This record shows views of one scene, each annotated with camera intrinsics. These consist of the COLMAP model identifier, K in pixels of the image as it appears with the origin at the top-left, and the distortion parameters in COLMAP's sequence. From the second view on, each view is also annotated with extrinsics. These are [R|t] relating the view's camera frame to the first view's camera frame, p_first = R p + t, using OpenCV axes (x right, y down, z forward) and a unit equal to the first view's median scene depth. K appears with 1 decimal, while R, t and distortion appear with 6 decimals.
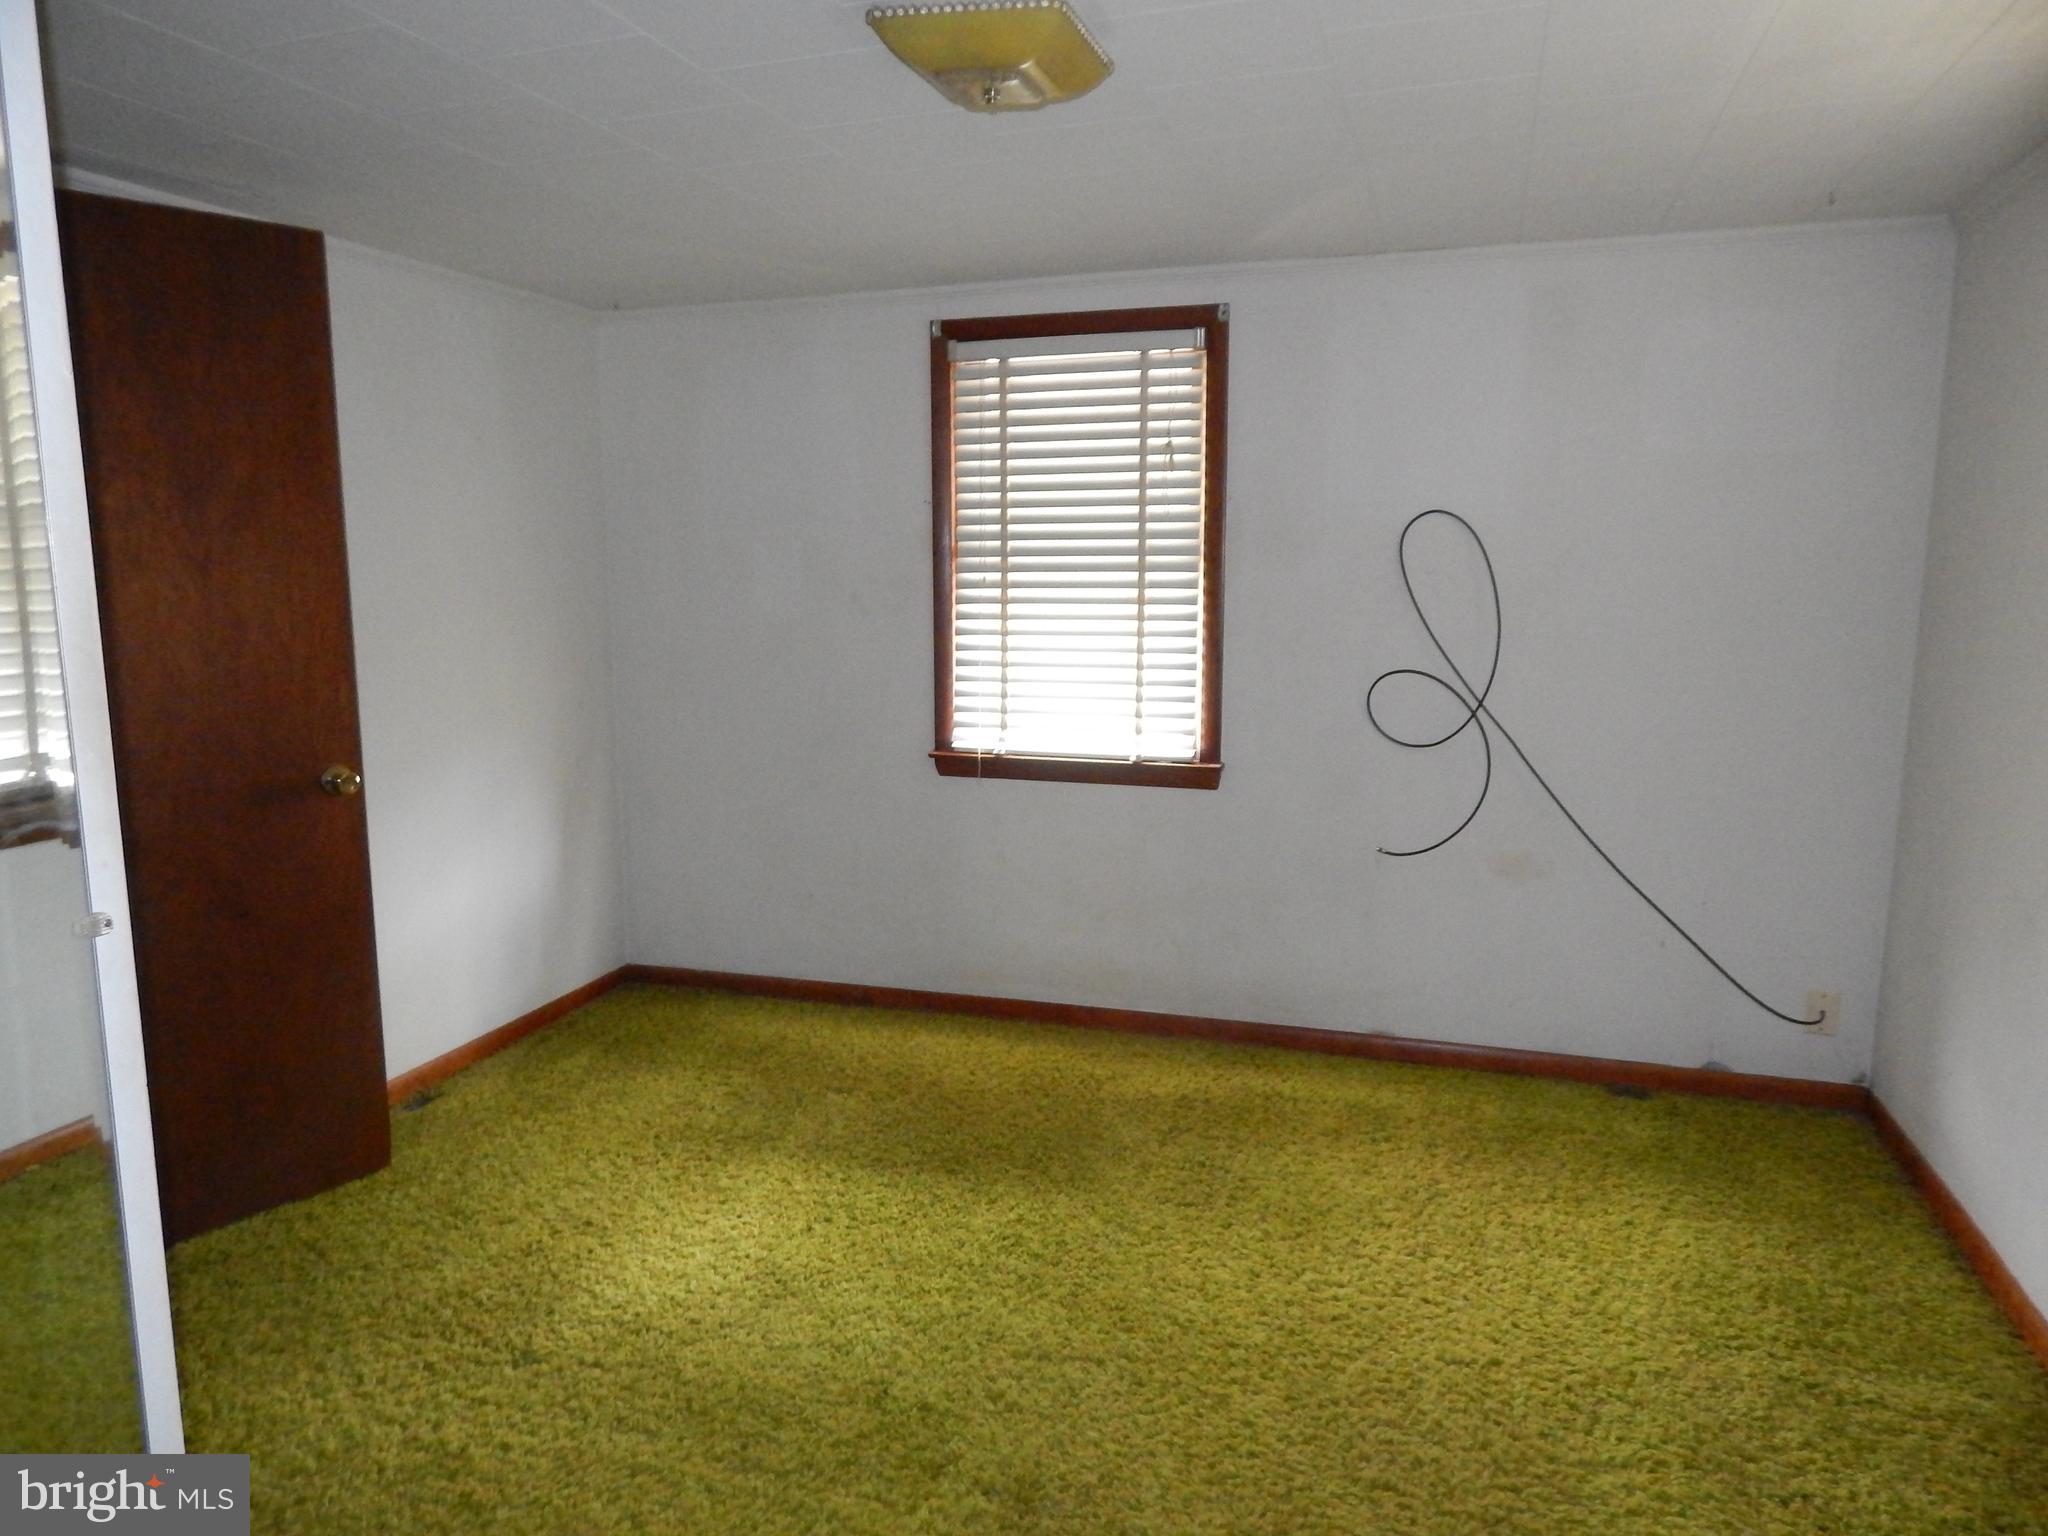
lens RADIAL K [[1343.4, 0, 1029.5], [0, 1343.4, 773.5], [0, 0, 1]] dist [0.000807, 0.005184]
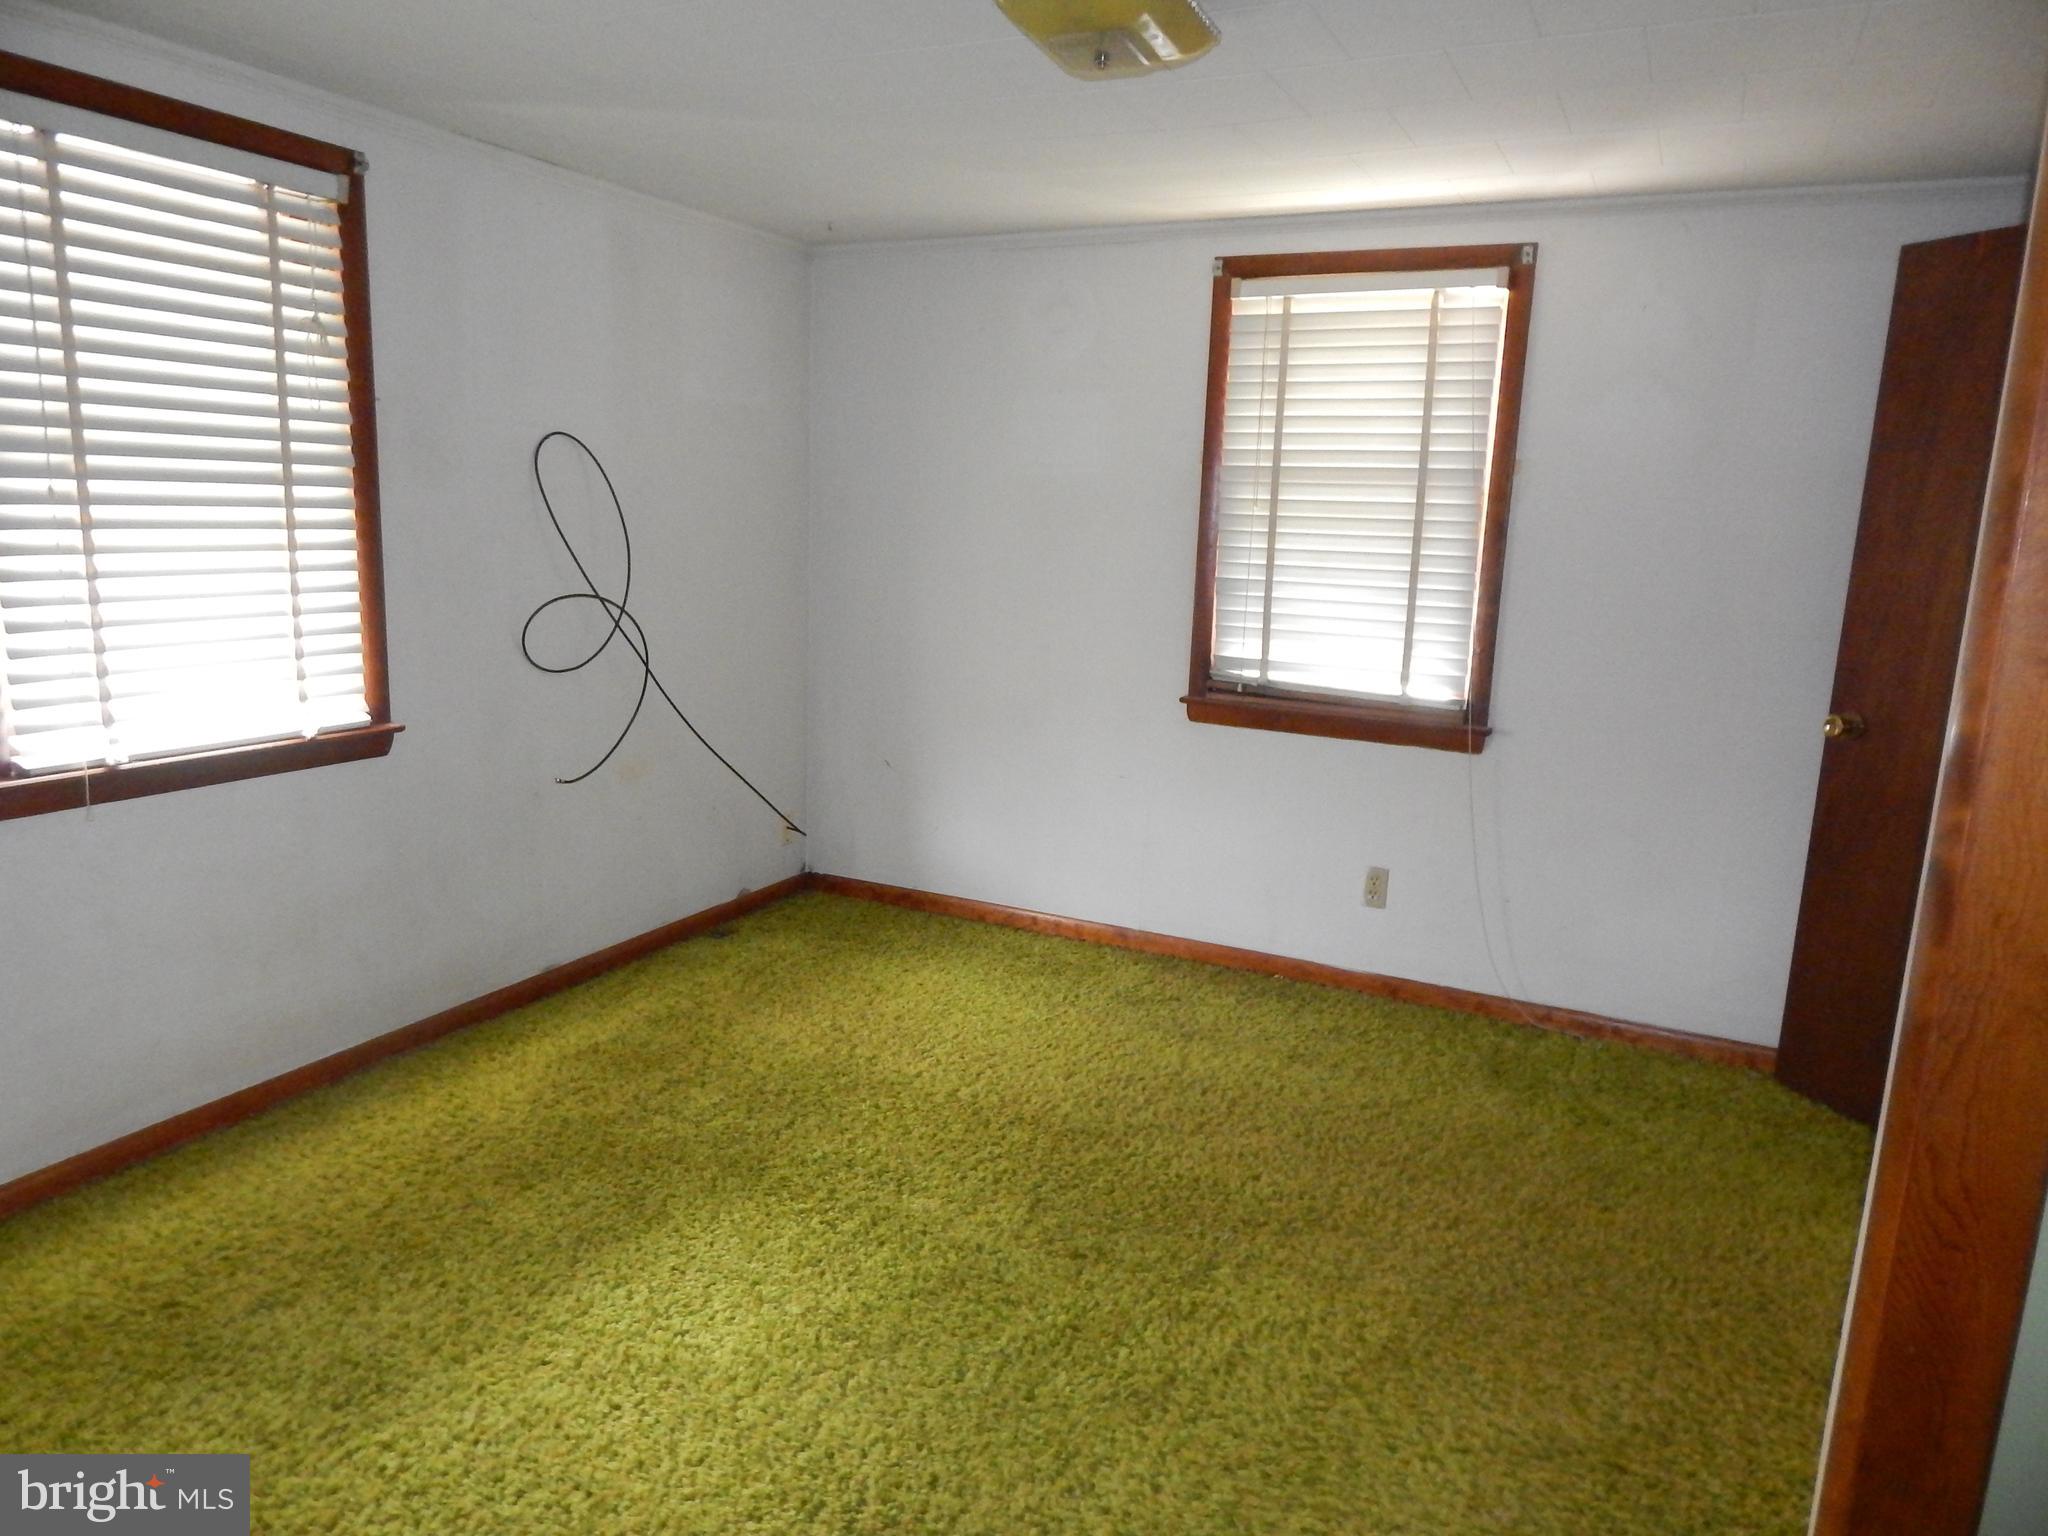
lens RADIAL K [[1343.4, 0, 1029.2], [0, 1343.4, 765.8], [0, 0, 1]] dist [0.000807, 0.005184]
pose [[0.142713, -0.182771, 0.972742, -0.620861], [0.113070, 0.979379, 0.167429, -0.075998], [-0.983284, 0.086094, 0.160436, 0.486687]]
